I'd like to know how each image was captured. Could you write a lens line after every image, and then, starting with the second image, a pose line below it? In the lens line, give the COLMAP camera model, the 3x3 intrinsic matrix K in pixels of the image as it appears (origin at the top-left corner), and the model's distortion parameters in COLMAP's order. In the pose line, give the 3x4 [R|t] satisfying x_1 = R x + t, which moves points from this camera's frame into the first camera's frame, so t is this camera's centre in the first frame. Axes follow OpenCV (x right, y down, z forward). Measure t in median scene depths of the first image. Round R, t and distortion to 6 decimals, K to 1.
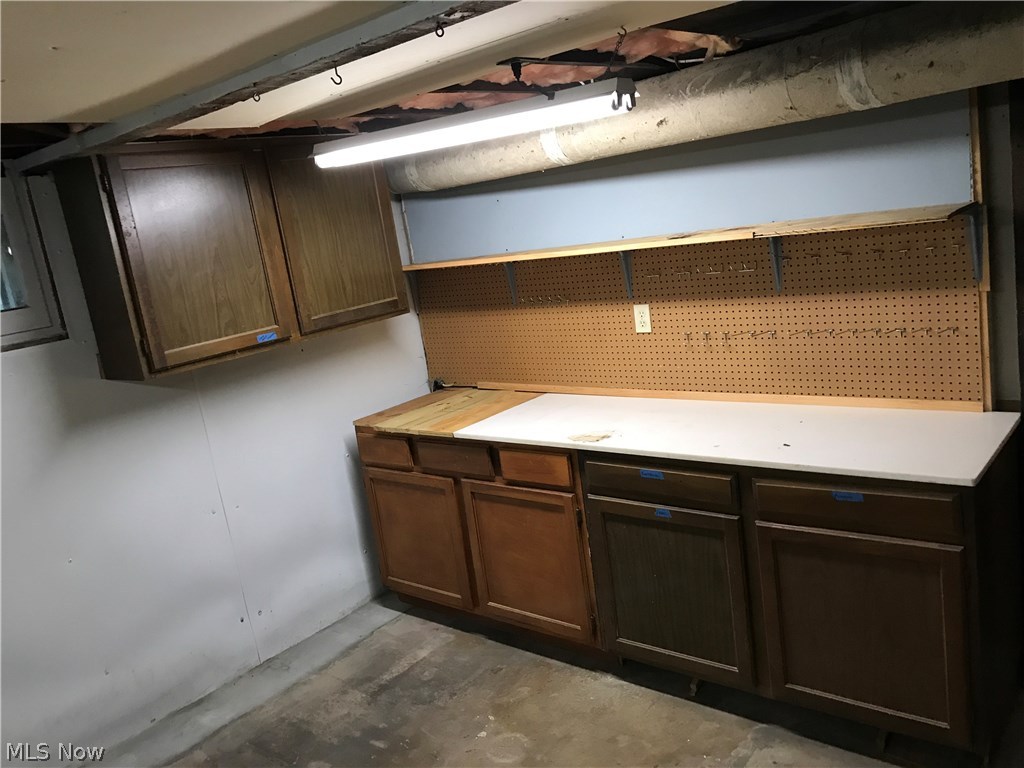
lens RADIAL K [[842.8, 0, 508.0], [0, 842.8, 377.8], [0, 0, 1]] dist [0.003042, 0.019536]
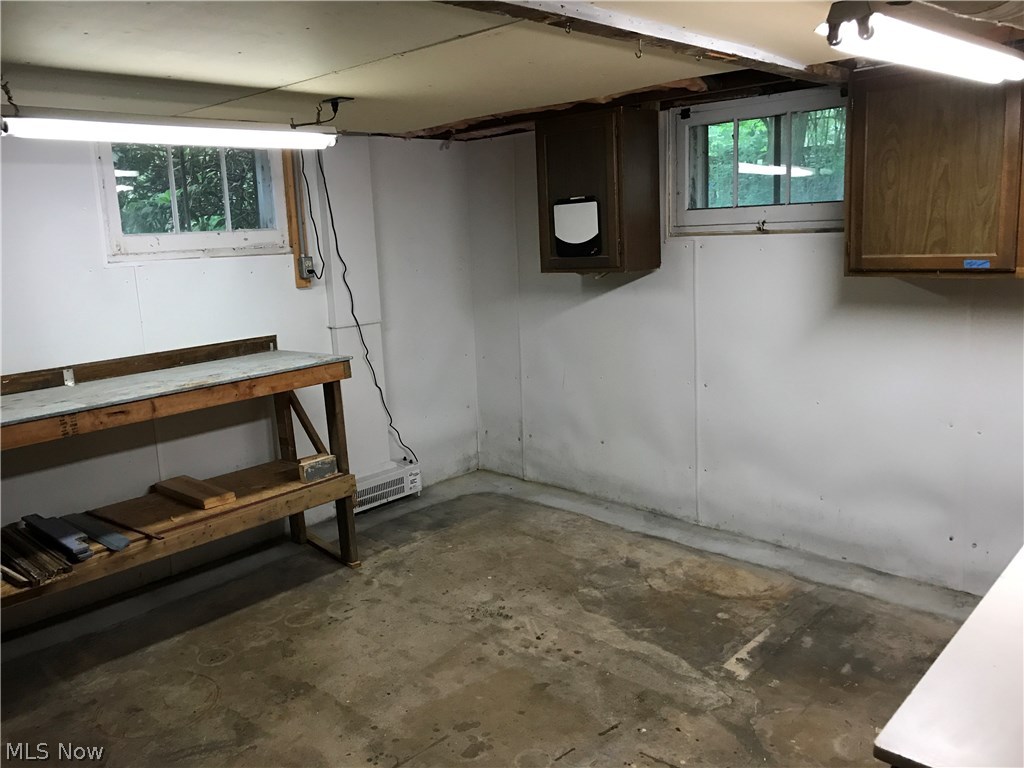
lens RADIAL K [[842.8, 0, 509.0], [0, 842.8, 388.0], [0, 0, 1]] dist [0.003042, 0.019536]
pose [[-0.049455, 0.332962, -0.941642, 0.695527], [-0.142621, 0.930780, 0.336612, -0.167323], [0.988541, 0.150945, 0.001456, 0.516712]]
